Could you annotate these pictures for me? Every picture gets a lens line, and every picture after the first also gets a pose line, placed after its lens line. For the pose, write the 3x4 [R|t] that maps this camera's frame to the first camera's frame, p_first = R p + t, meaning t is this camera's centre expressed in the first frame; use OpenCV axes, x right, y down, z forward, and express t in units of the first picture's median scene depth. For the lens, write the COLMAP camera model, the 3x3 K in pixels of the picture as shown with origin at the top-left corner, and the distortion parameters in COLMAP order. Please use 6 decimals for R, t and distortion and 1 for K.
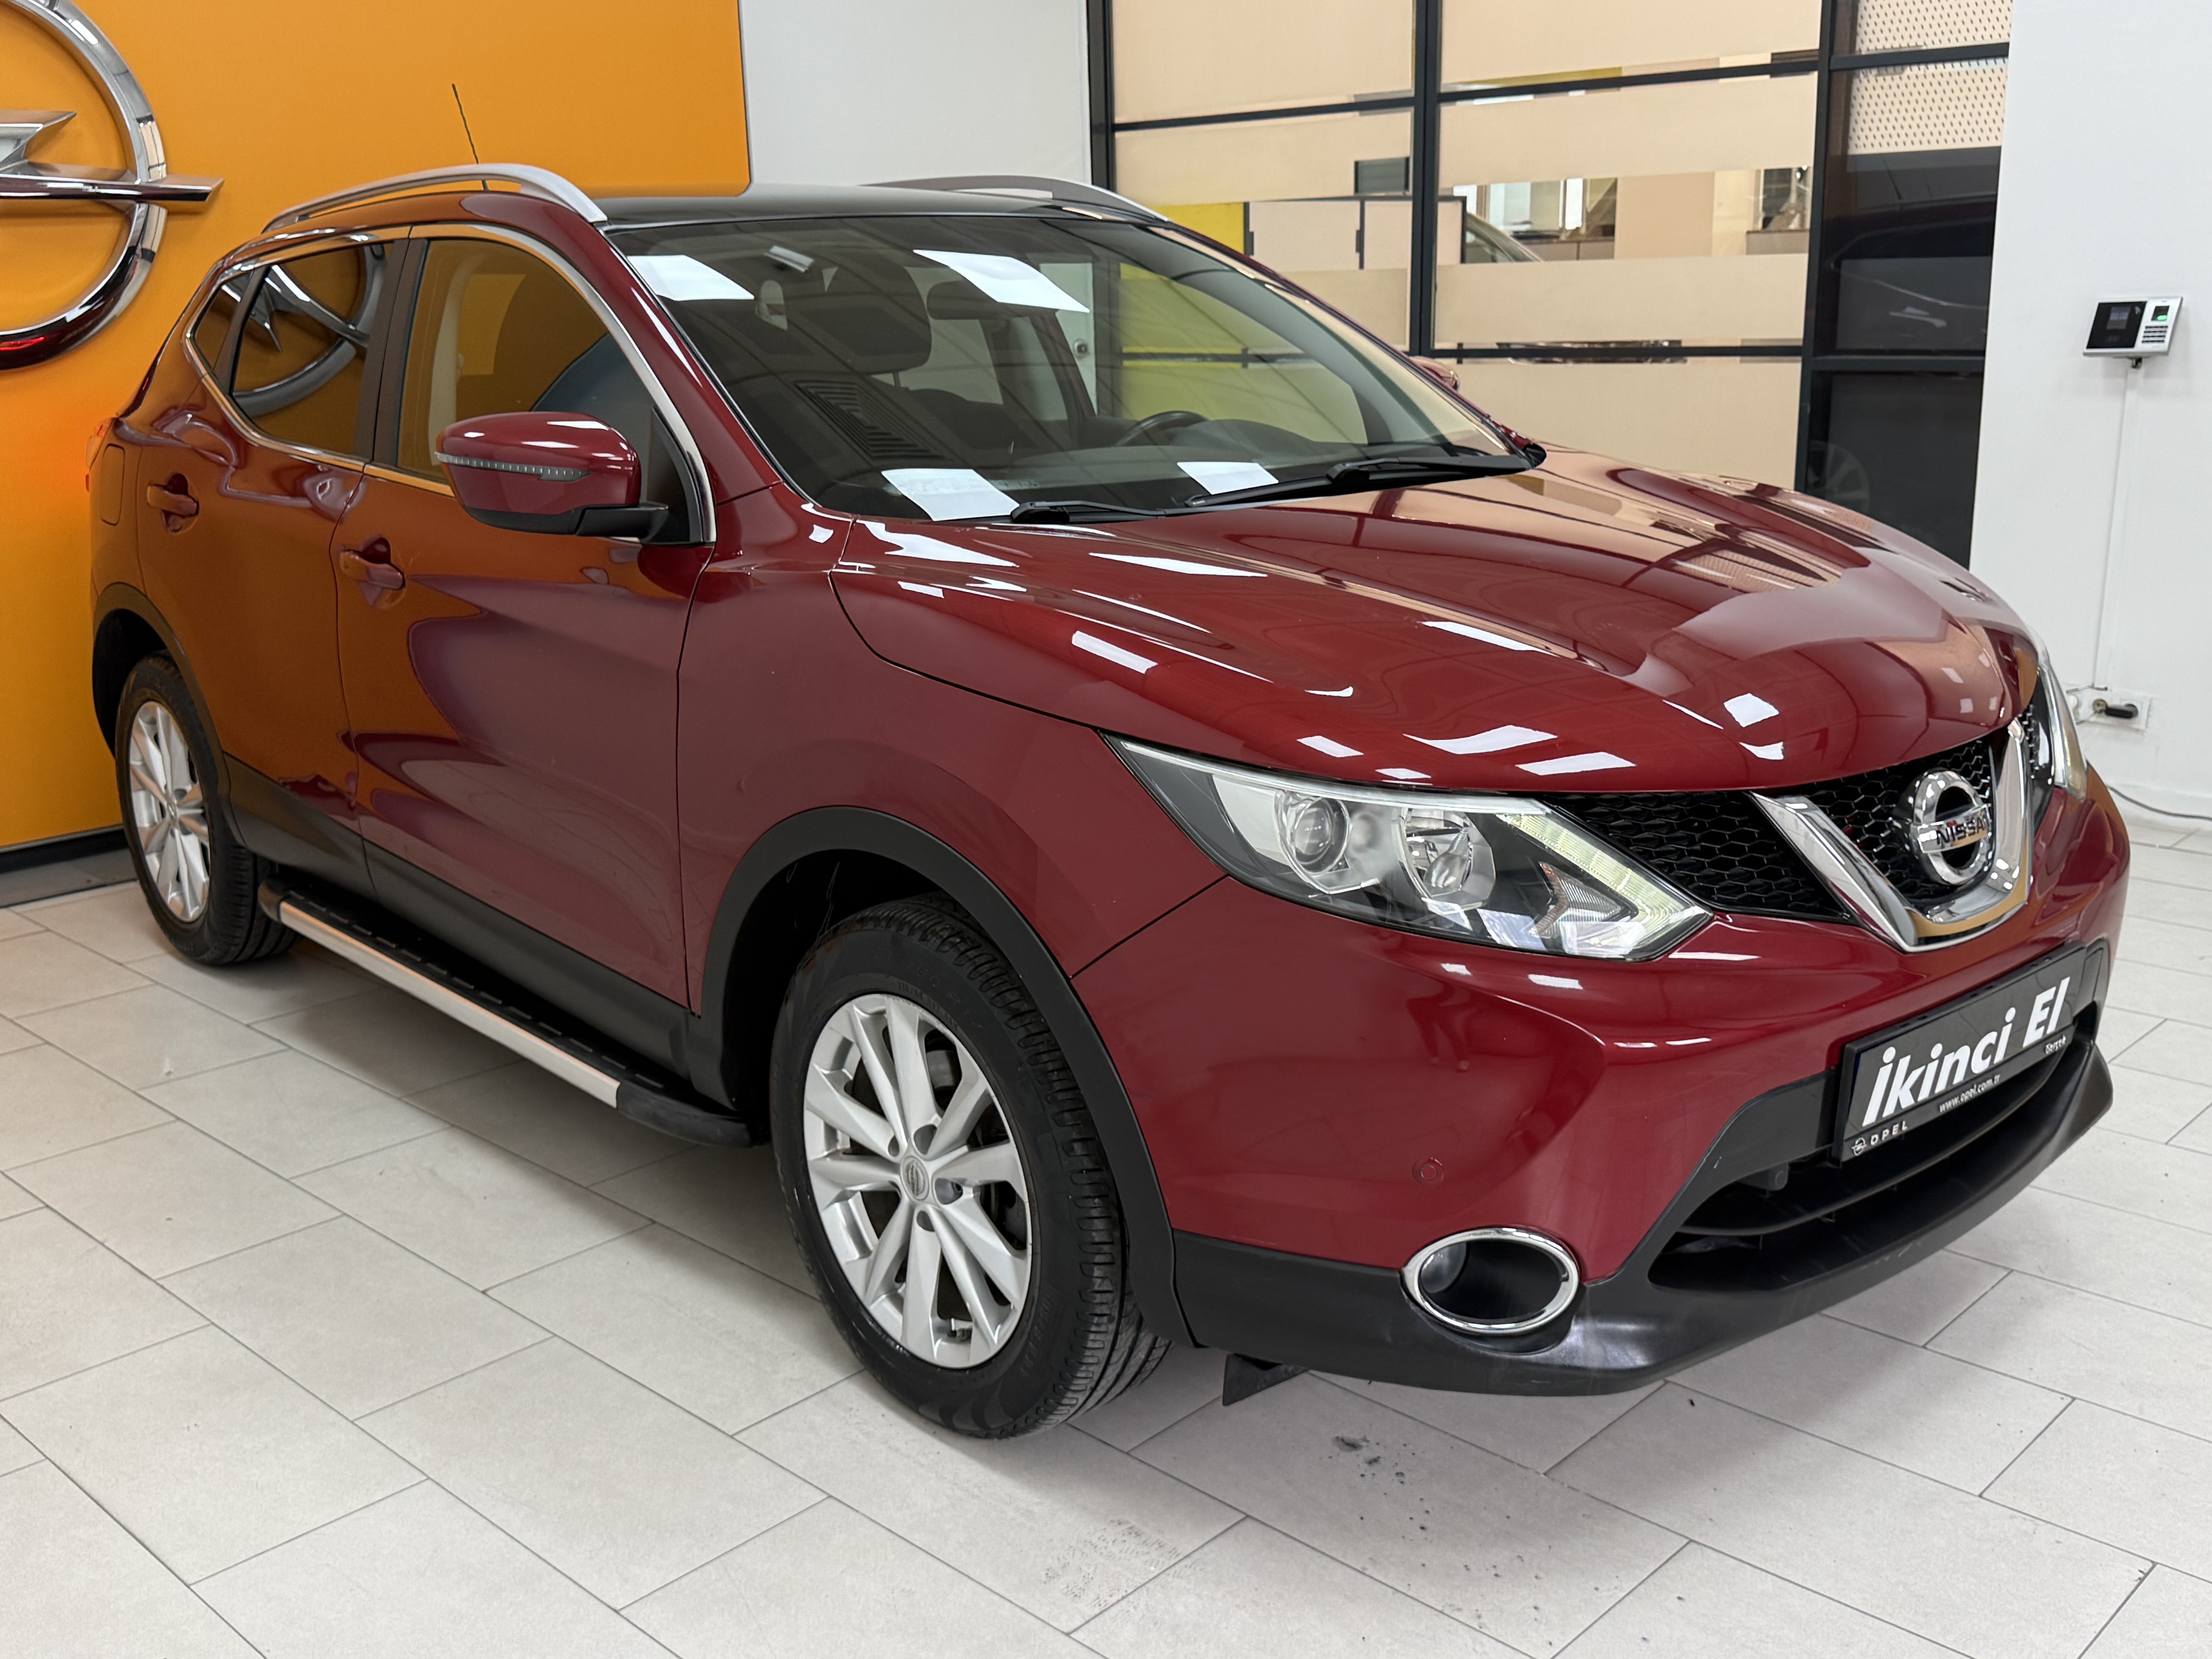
lens RADIAL K [[2115.8, 0, 1106.0], [0, 2115.8, 829.5], [0, 0, 1]] dist [0.114539, -0.165086]
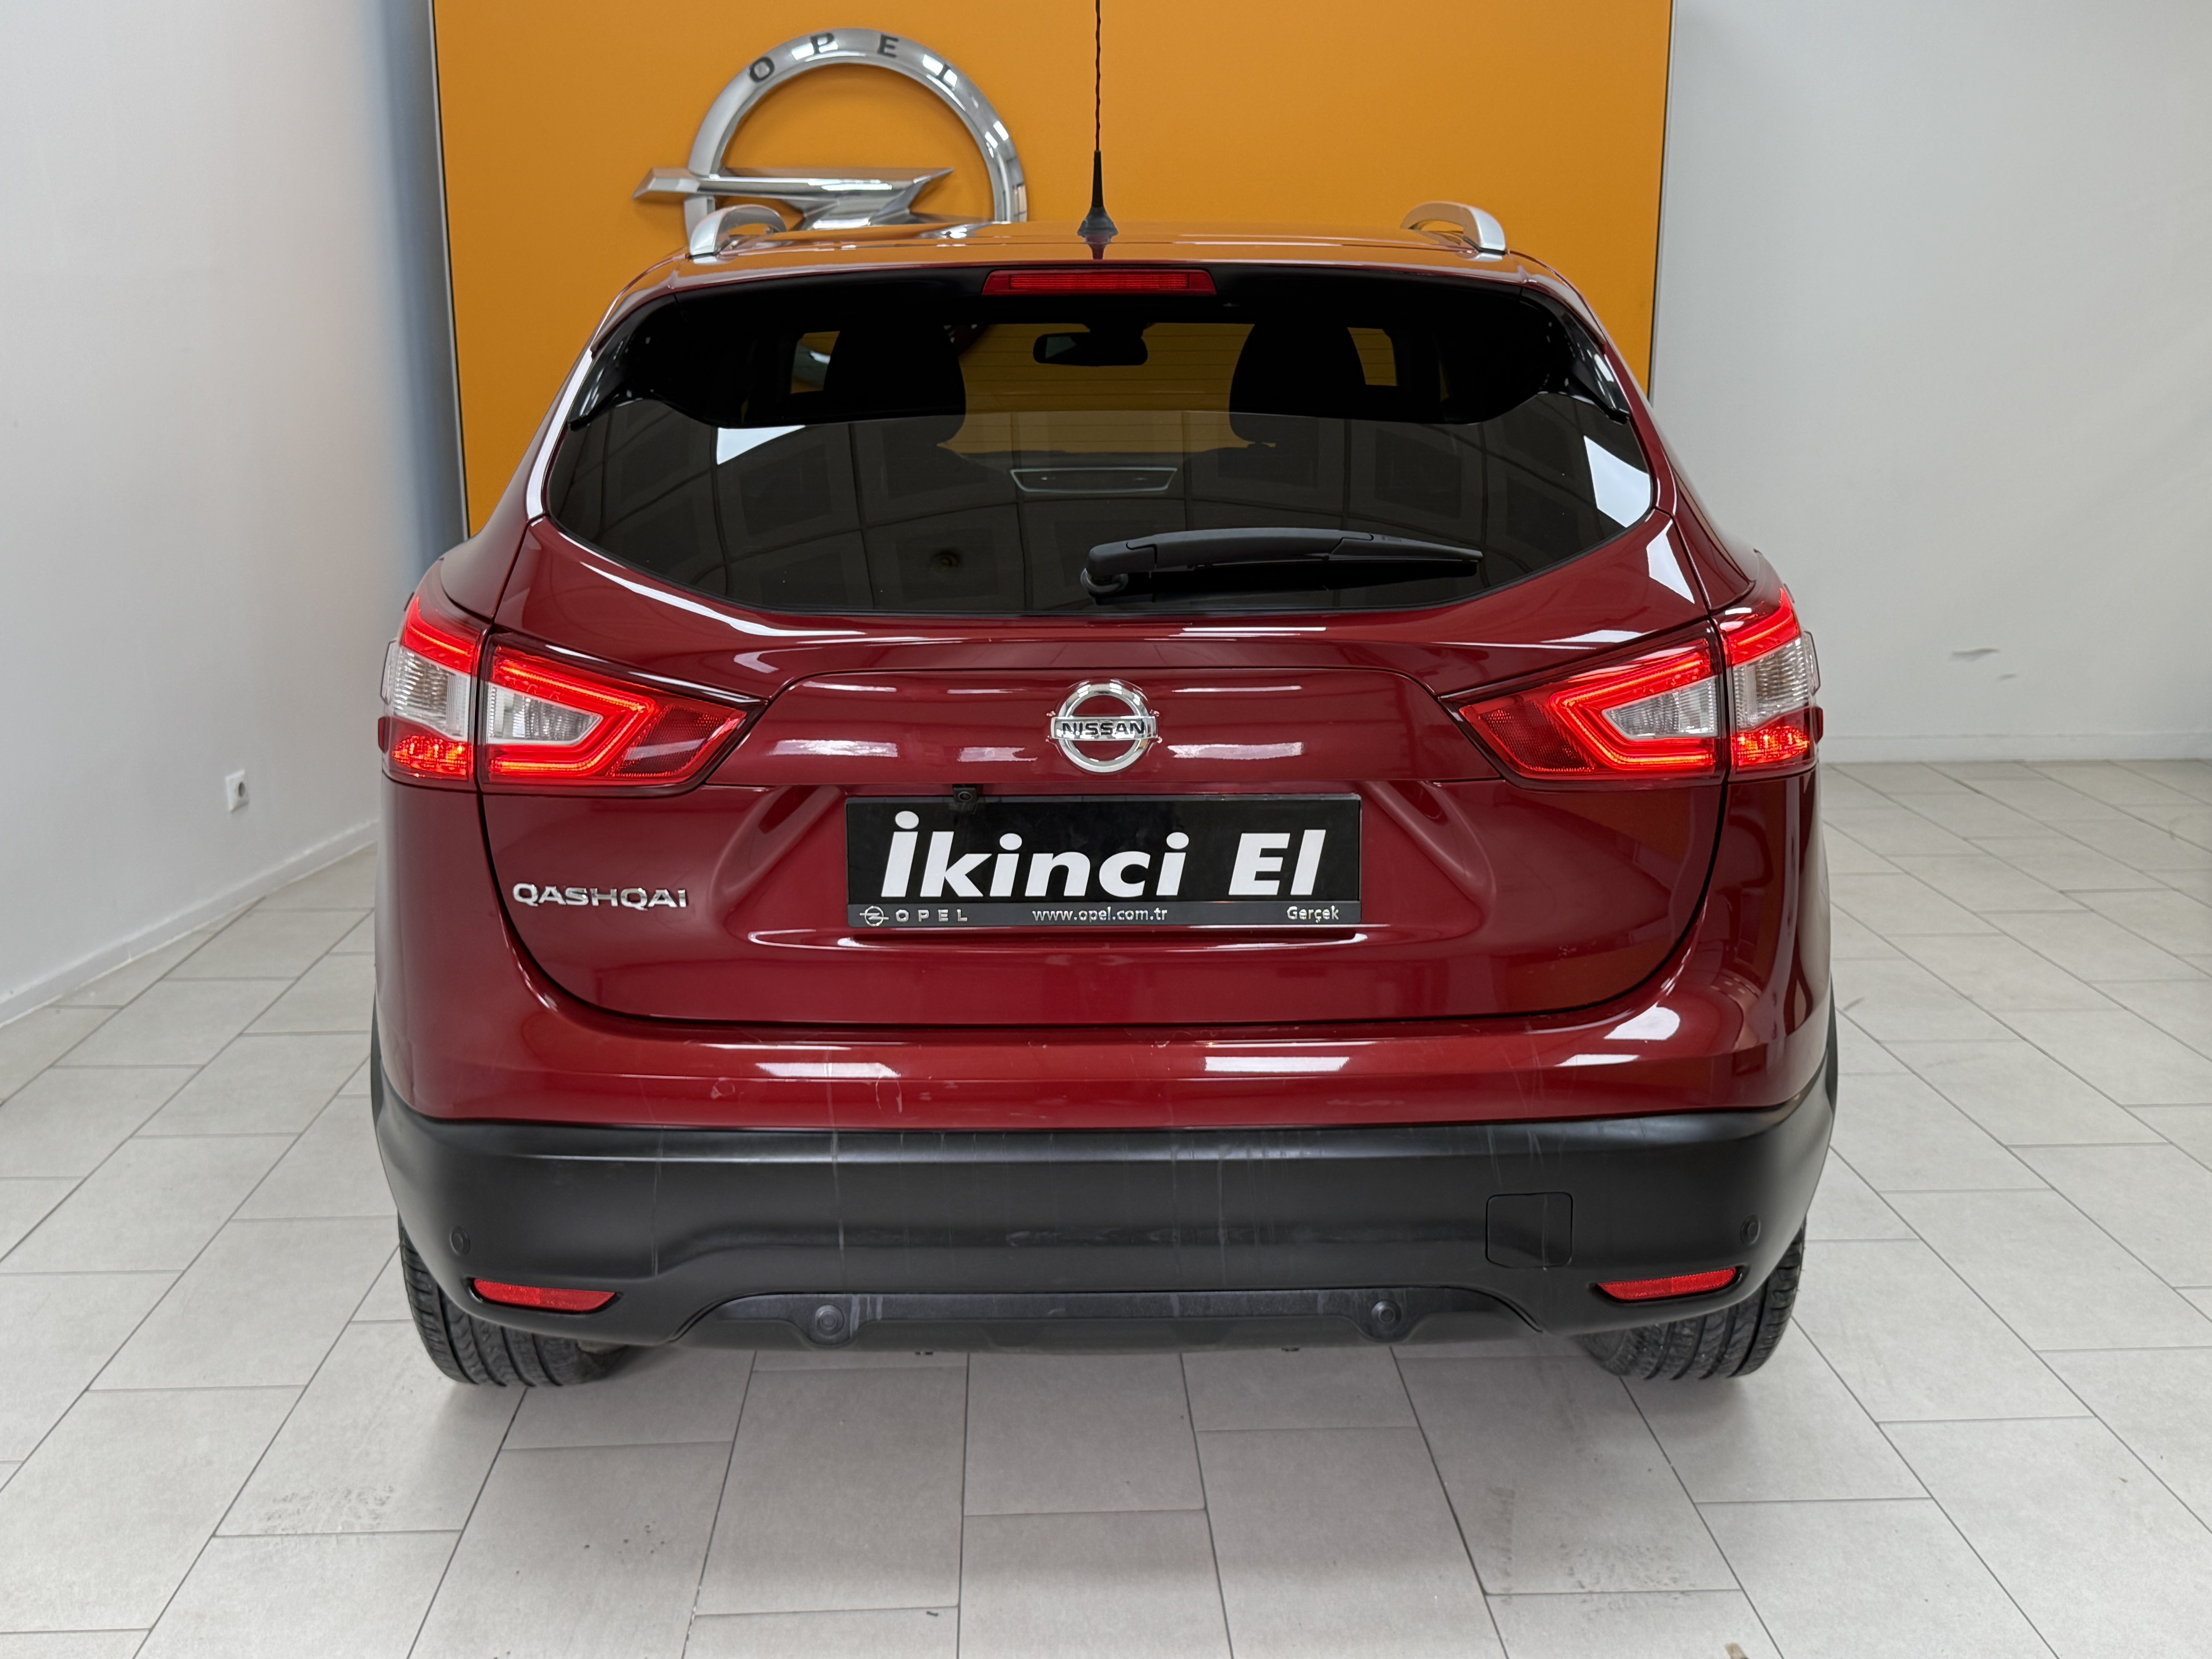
lens RADIAL K [[2298.4, 0, 1094.8], [0, 2298.4, 823.2], [0, 0, 1]] dist [0.169091, -0.367144]
pose [[0.726853, 0.173658, -0.664475, 0.842625], [-0.193217, 0.980133, 0.044799, -0.103323], [0.659054, 0.095826, 0.745966, 0.275622]]
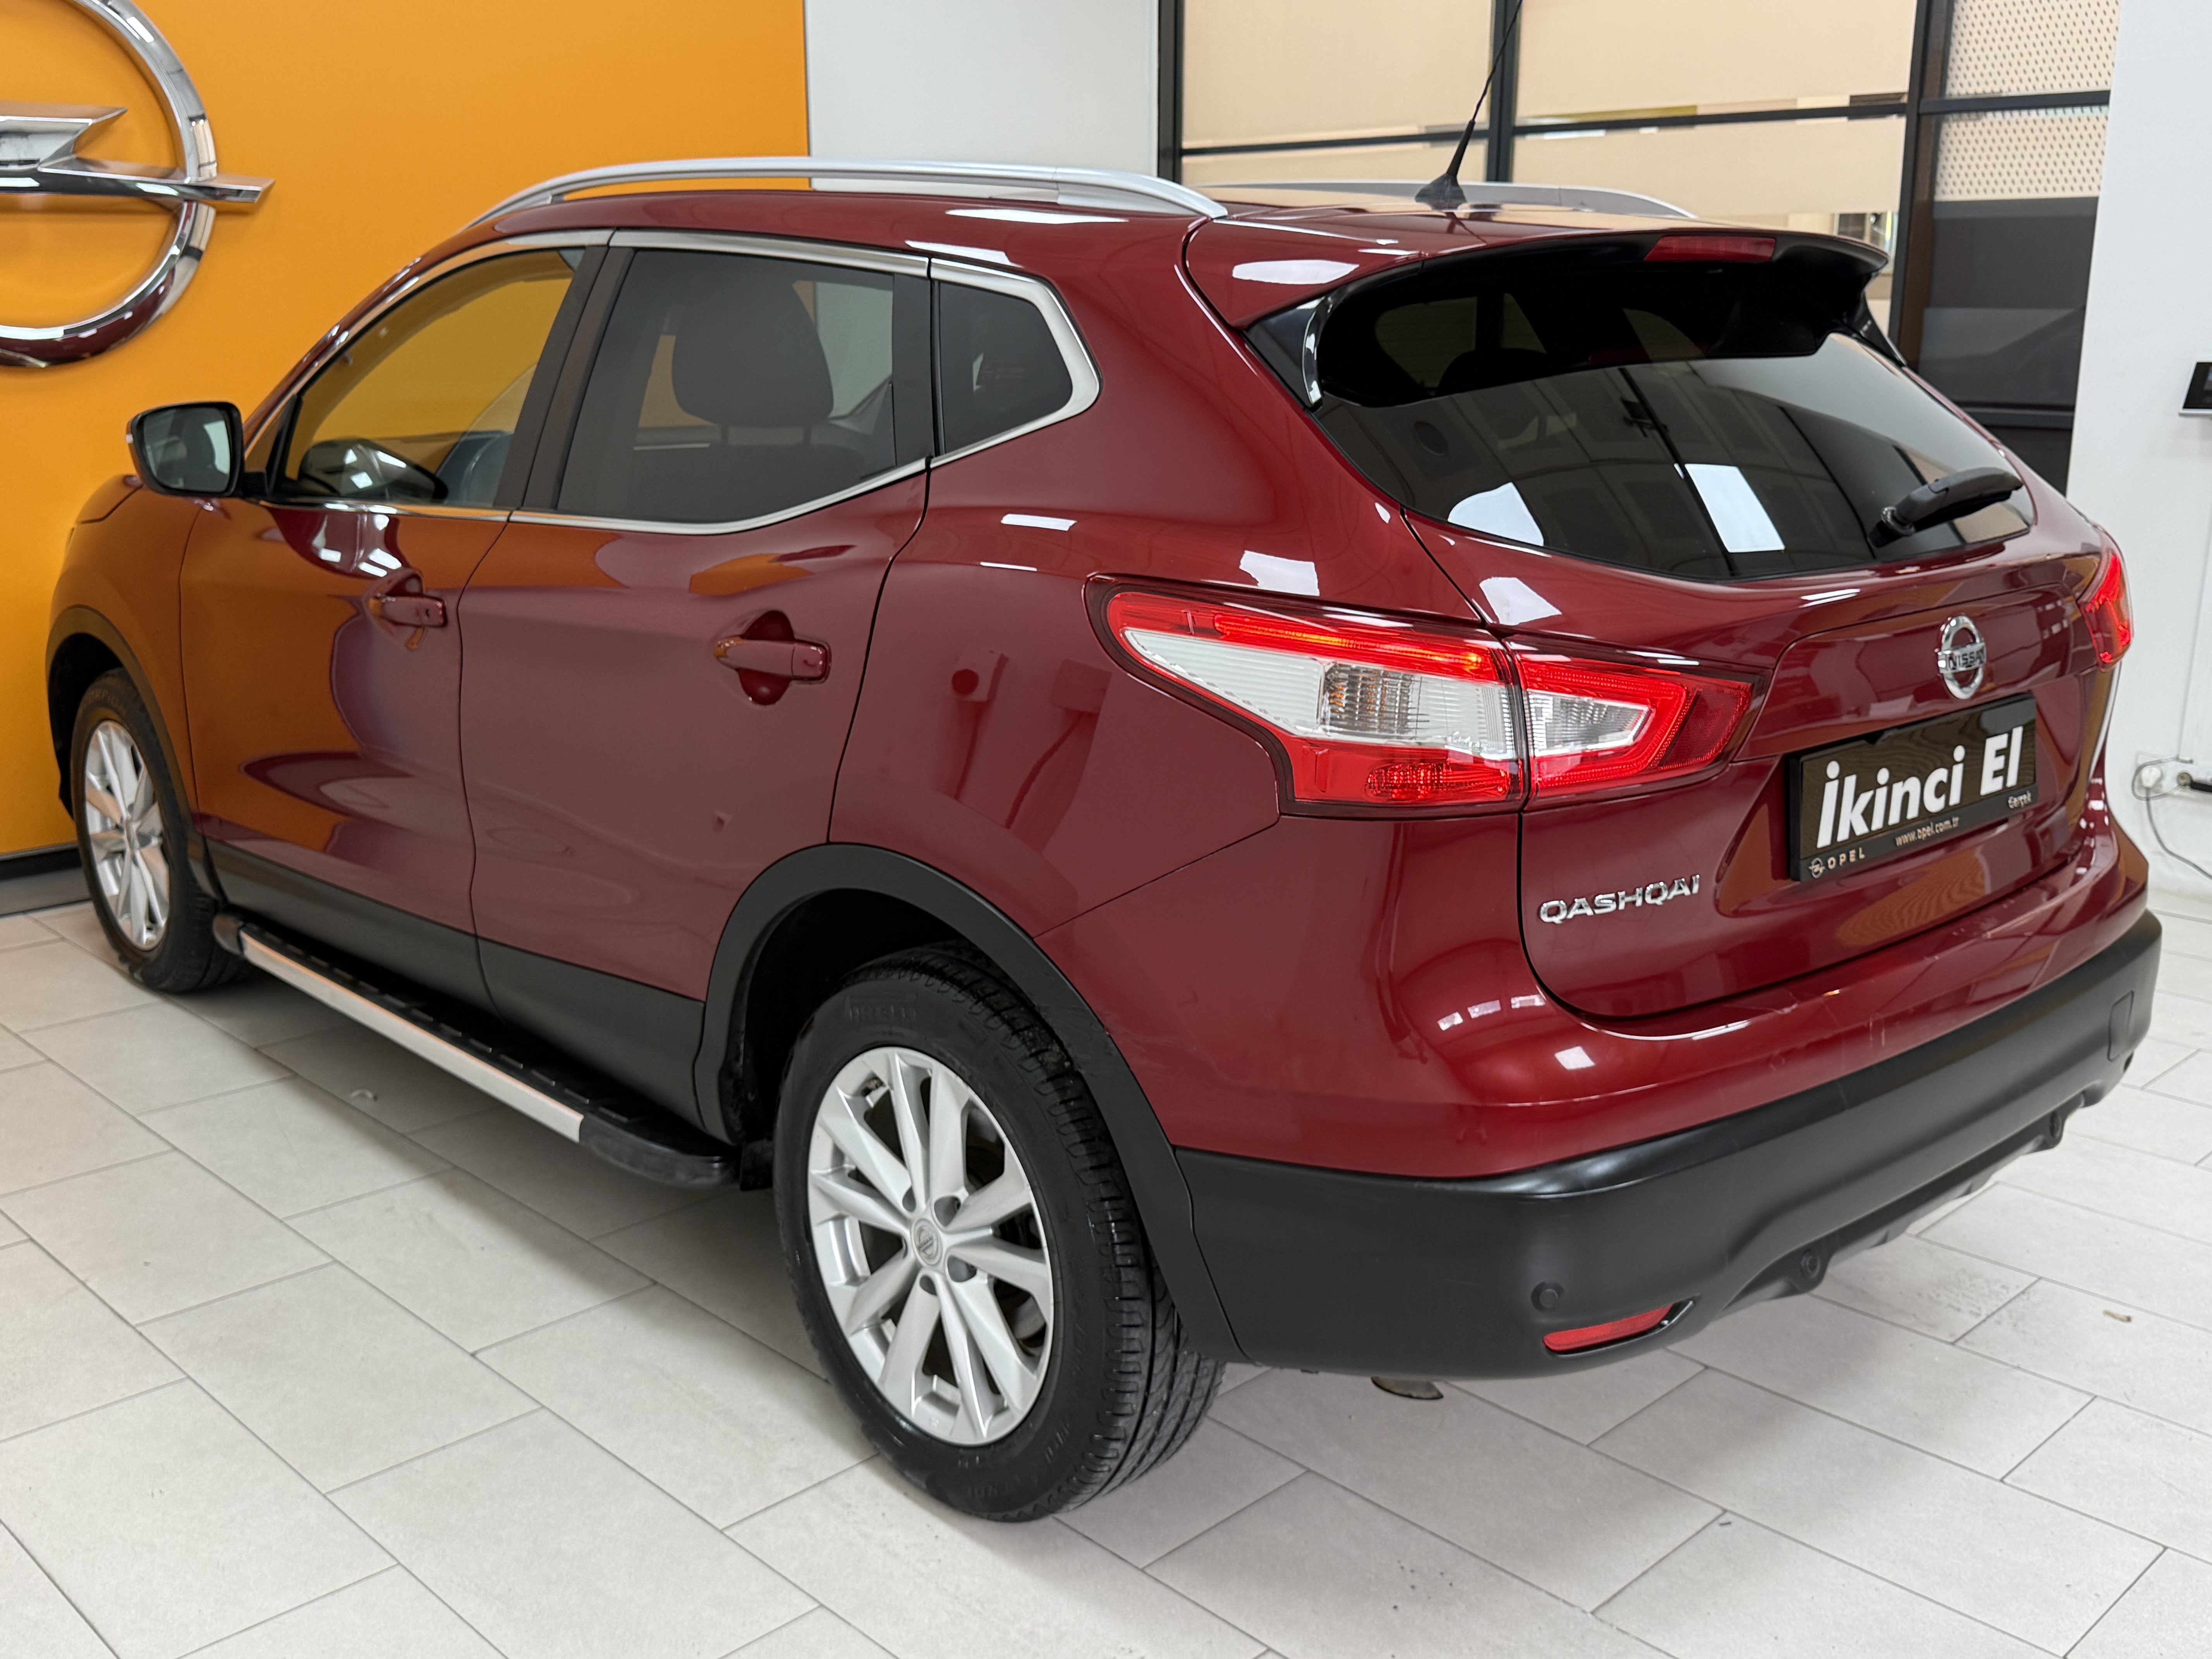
lens RADIAL K [[2115.8, 0, 1106.0], [0, 2115.8, 829.5], [0, 0, 1]] dist [0.114539, -0.165086]
pose [[0.999197, 0.034120, -0.021009, 0.002201], [-0.034325, 0.999366, -0.009487, -0.016538], [0.020672, 0.010201, 0.999734, 0.049027]]
